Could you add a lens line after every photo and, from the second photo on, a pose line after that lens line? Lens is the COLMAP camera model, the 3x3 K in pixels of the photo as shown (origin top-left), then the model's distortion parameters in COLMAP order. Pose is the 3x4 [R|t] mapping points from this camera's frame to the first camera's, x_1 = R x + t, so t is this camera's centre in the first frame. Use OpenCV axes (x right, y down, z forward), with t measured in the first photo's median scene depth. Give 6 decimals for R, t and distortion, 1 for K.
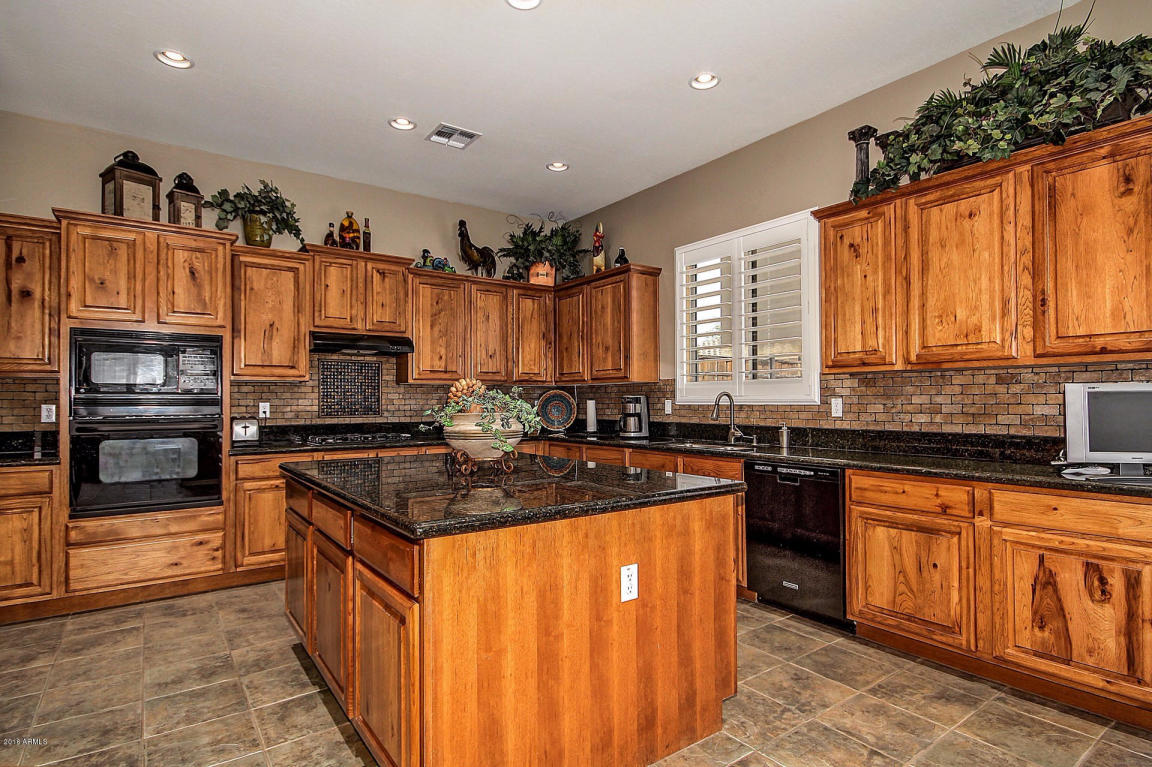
lens RADIAL K [[590.7, 0, 578.1], [0, 590.7, 394.1], [0, 0, 1]] dist [0.000878, 0.000592]
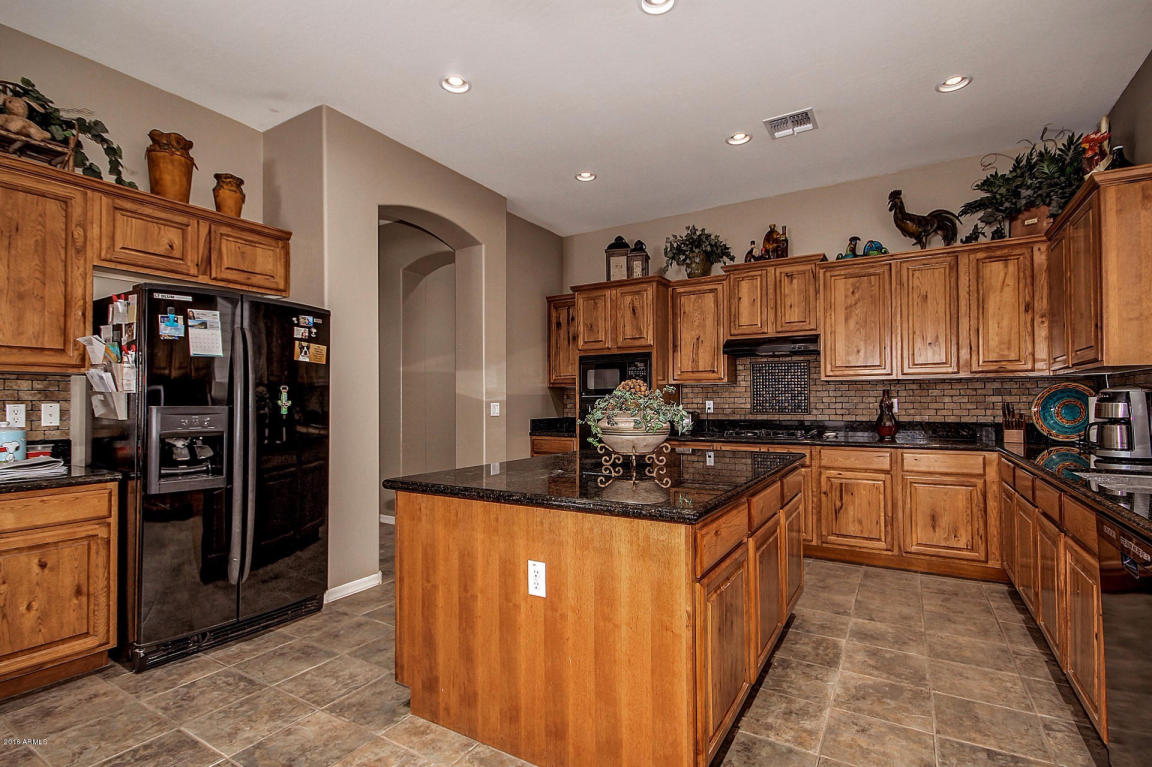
lens RADIAL K [[545.3, 0, 579.8], [0, 545.3, 394.5], [0, 0, 1]] dist [-0.001056, 0.000194]
pose [[0.392854, -0.010807, -0.919537, 0.500001], [0.015413, 0.999868, -0.005167, 0.003350], [0.919472, -0.012143, 0.392969, 0.355755]]
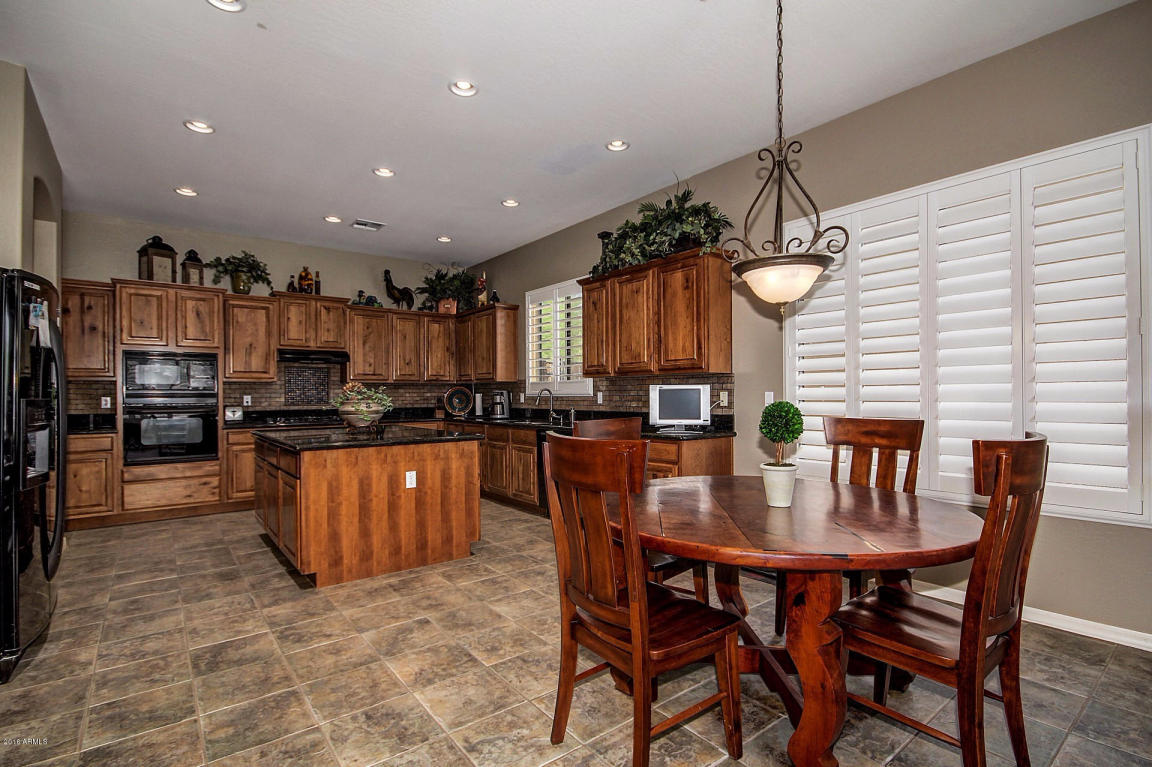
lens RADIAL K [[542.2, 0, 577.3], [0, 542.2, 394.4], [0, 0, 1]] dist [-0.000570, -0.000201]
pose [[0.999356, -0.001705, 0.035832, 0.312508], [0.001263, 0.999923, 0.012358, -0.005835], [-0.035850, -0.012304, 0.999281, -0.493174]]
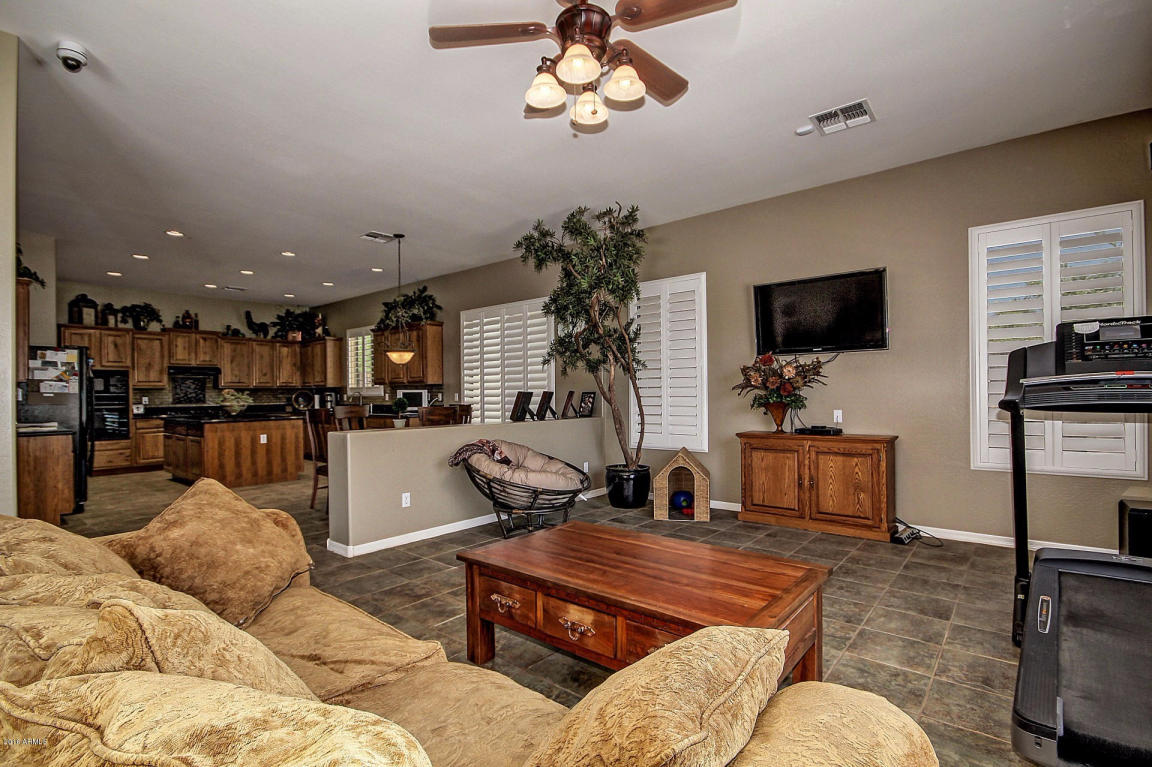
lens RADIAL K [[542.2, 0, 577.3], [0, 542.2, 394.4], [0, 0, 1]] dist [-0.000570, -0.000201]
pose [[0.969761, -0.008391, 0.243912, 0.666016], [0.005380, 0.999901, 0.013010, -0.018075], [-0.243997, -0.011304, 0.969710, -1.664279]]
